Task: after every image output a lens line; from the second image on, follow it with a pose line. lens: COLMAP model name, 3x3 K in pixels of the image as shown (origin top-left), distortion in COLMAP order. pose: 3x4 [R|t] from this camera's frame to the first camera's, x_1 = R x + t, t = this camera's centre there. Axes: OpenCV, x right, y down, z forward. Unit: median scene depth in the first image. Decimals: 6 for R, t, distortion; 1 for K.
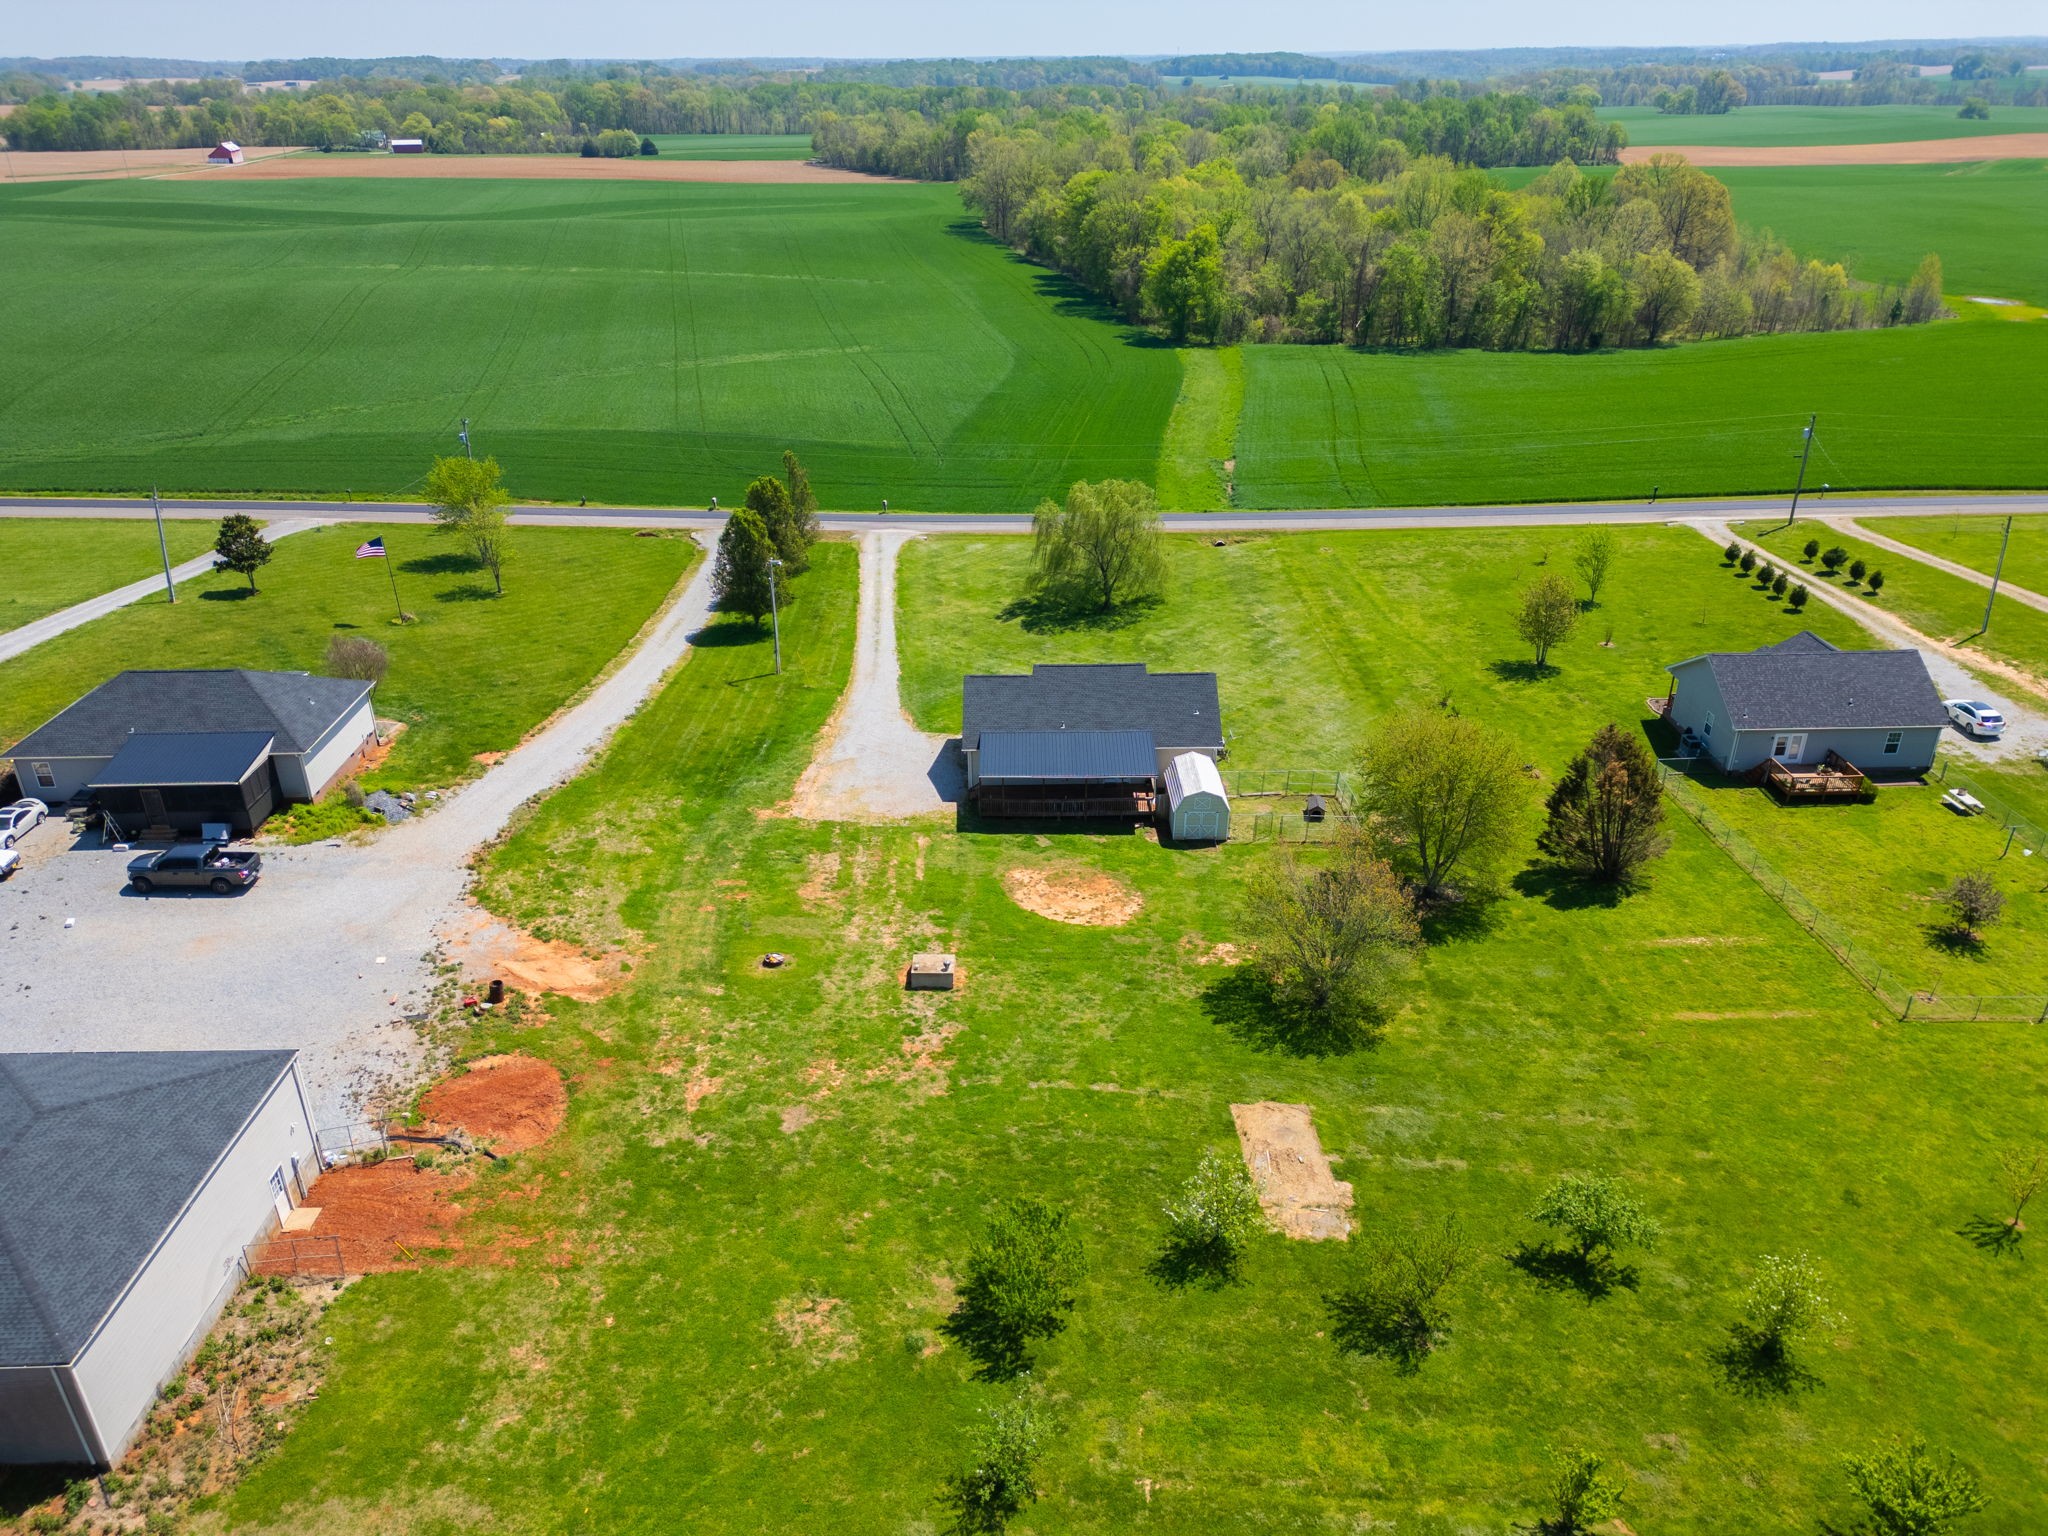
lens RADIAL K [[1439.6, 0, 1024.0], [0, 1439.6, 768.0], [0, 0, 1]] dist [0.061015, -0.049606]
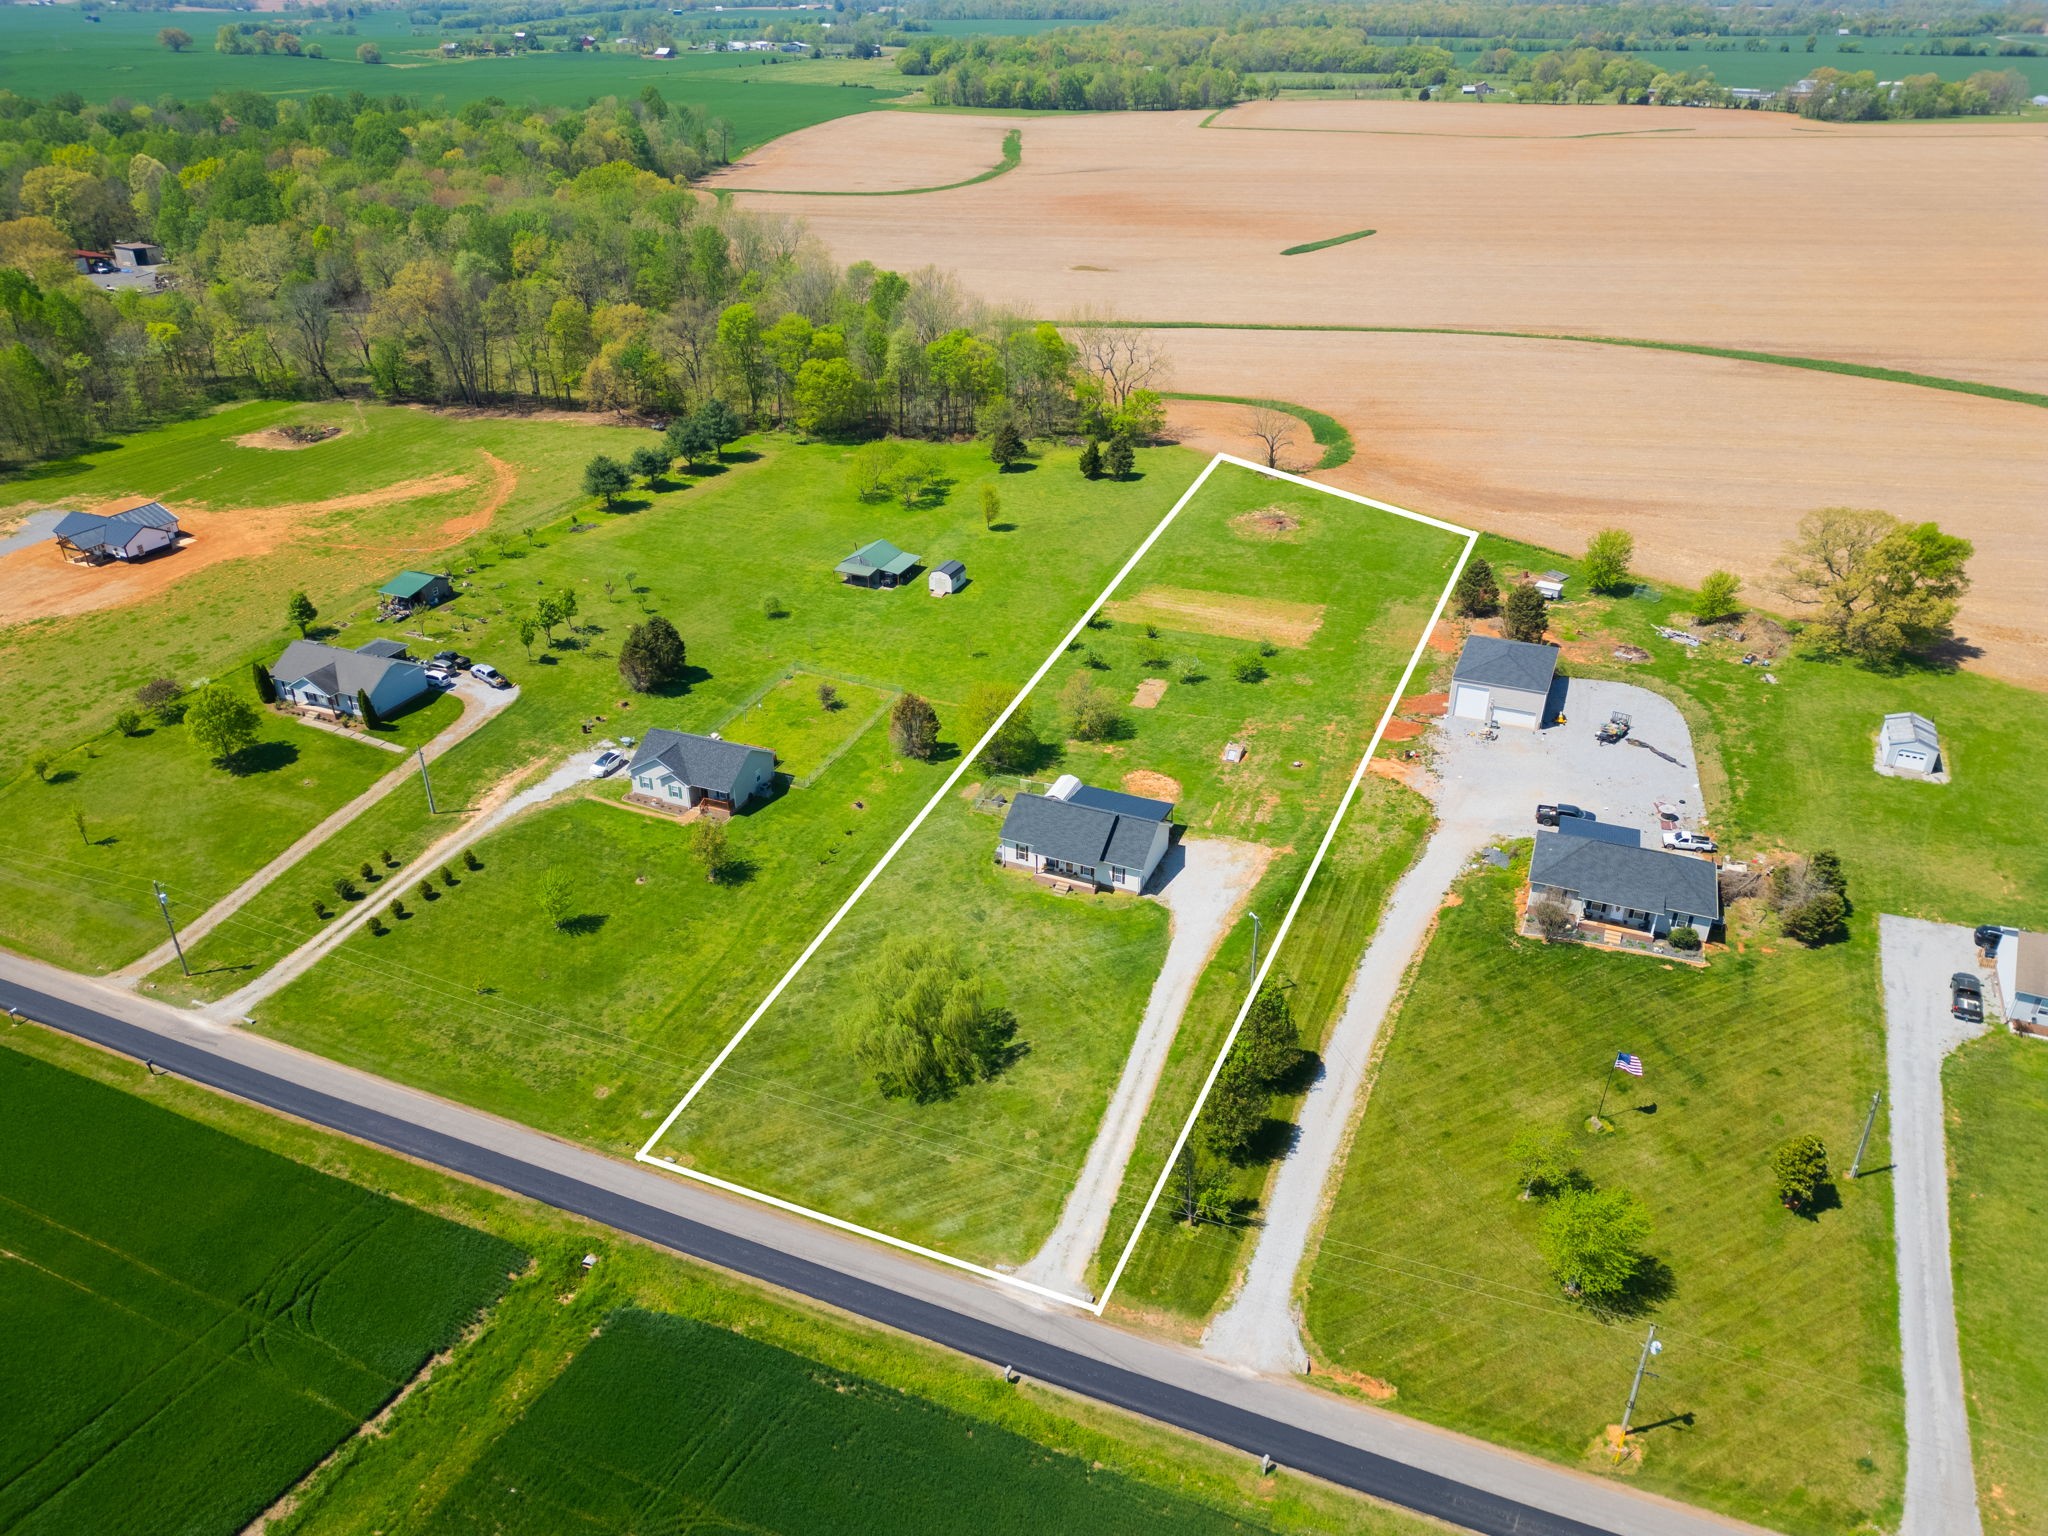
lens RADIAL K [[1439.6, 0, 1024.0], [0, 1439.6, 768.0], [0, 0, 1]] dist [0.061015, -0.049606]
pose [[-0.917088, -0.188017, 0.351566, -0.456929], [0.176614, 0.598979, 0.781045, -1.383697], [-0.357431, 0.778379, -0.516110, 1.829848]]
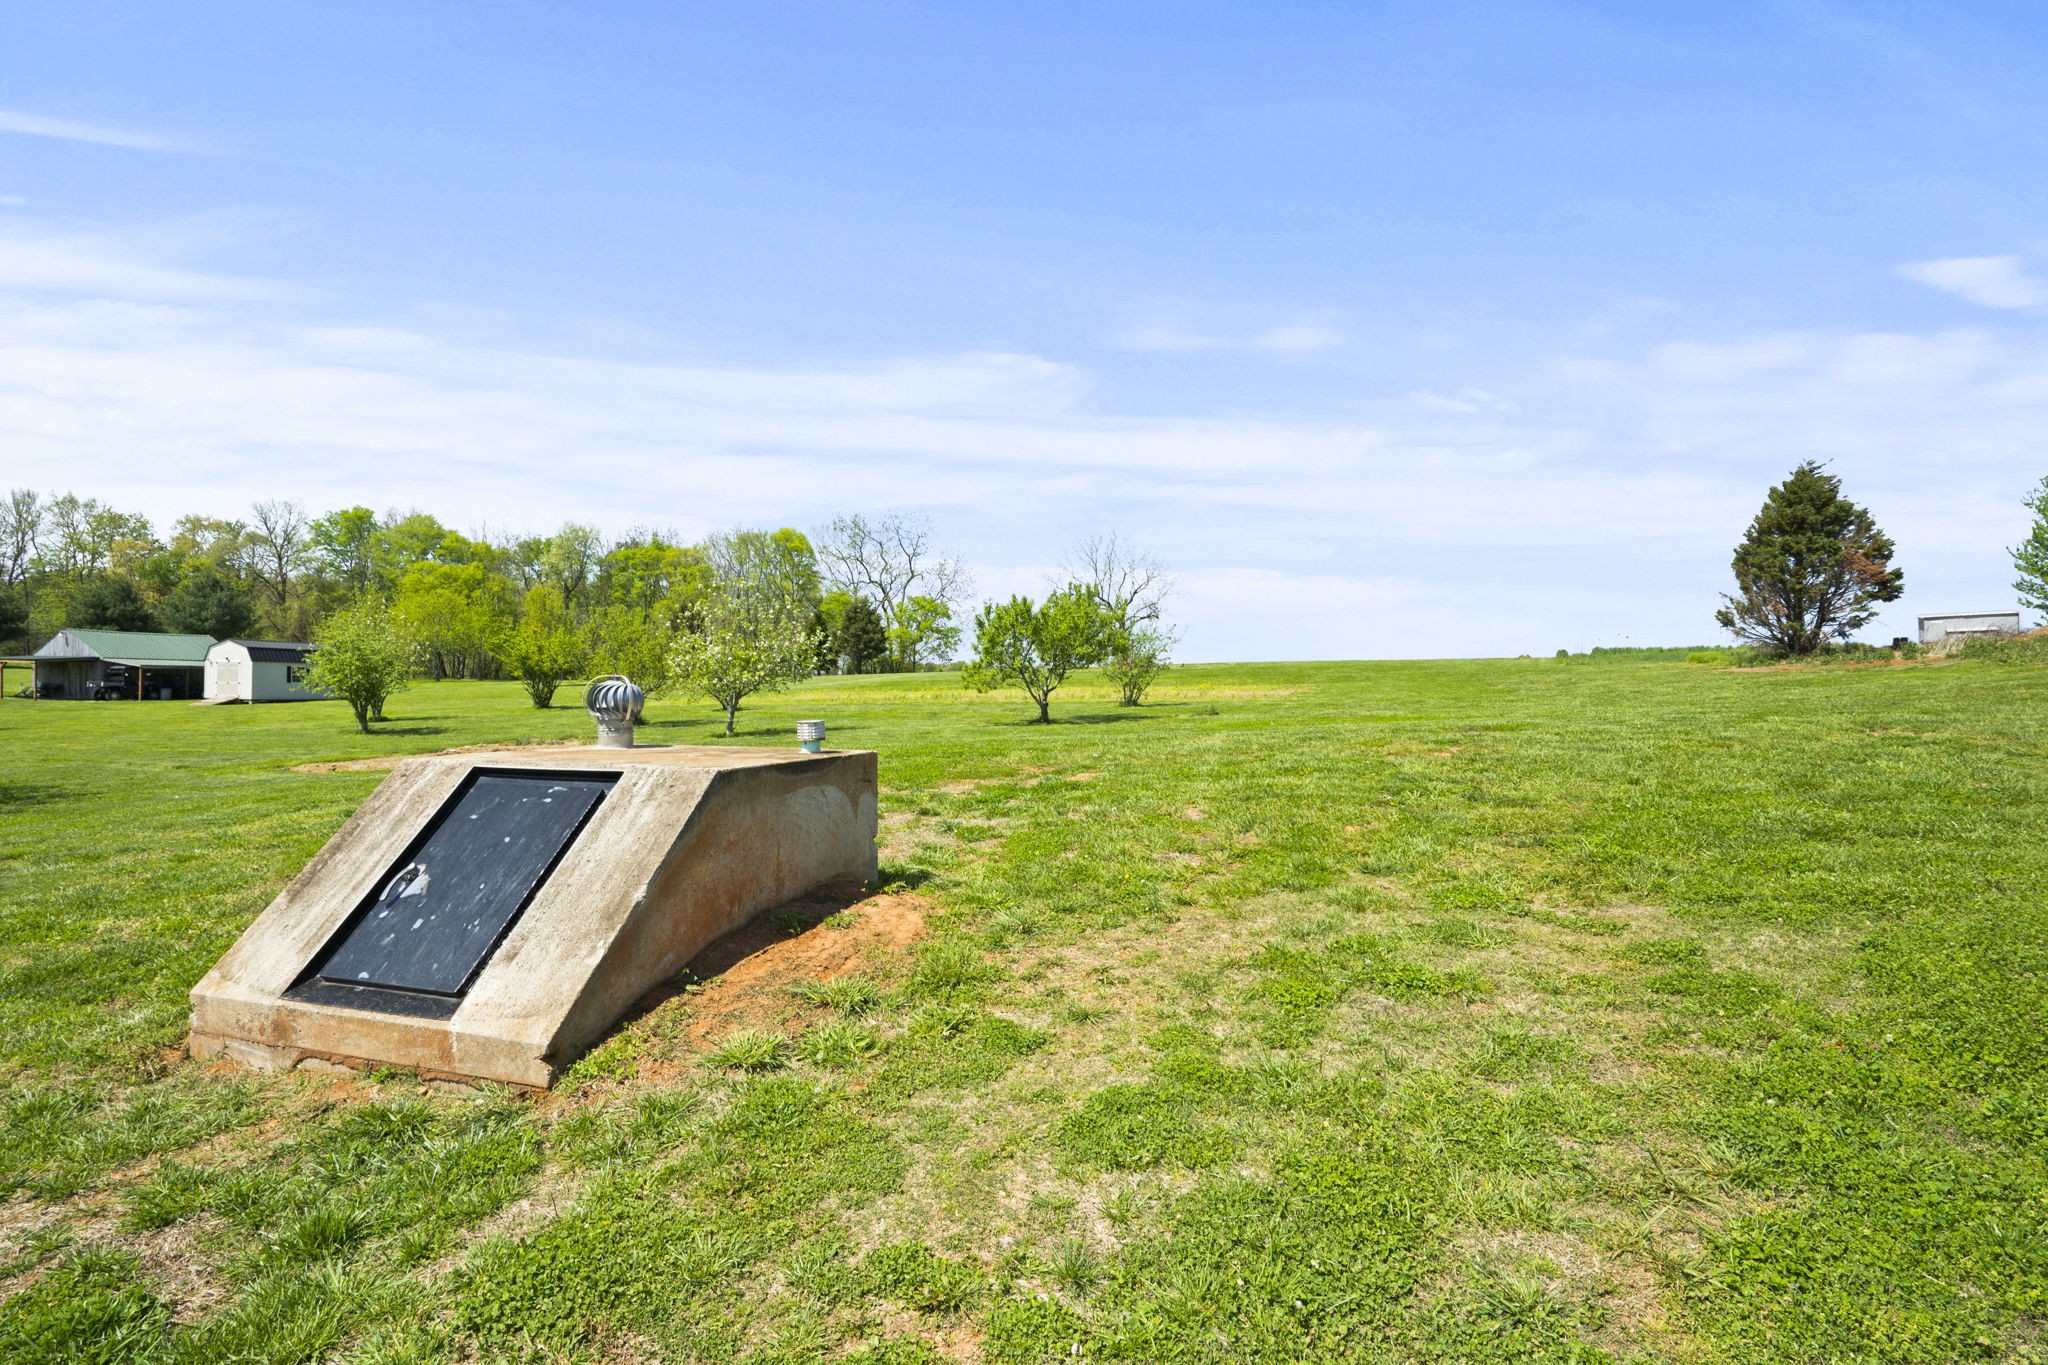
lens RADIAL K [[1041.6, 0, 1026.1], [0, 1041.6, 707.8], [0, 0, 1]] dist [0.001782, -0.000804]
pose [[-0.942036, -0.023513, 0.334688, -0.090166], [0.129722, 0.894440, 0.427960, 0.074671], [-0.309420, 0.446570, -0.839544, 0.796203]]
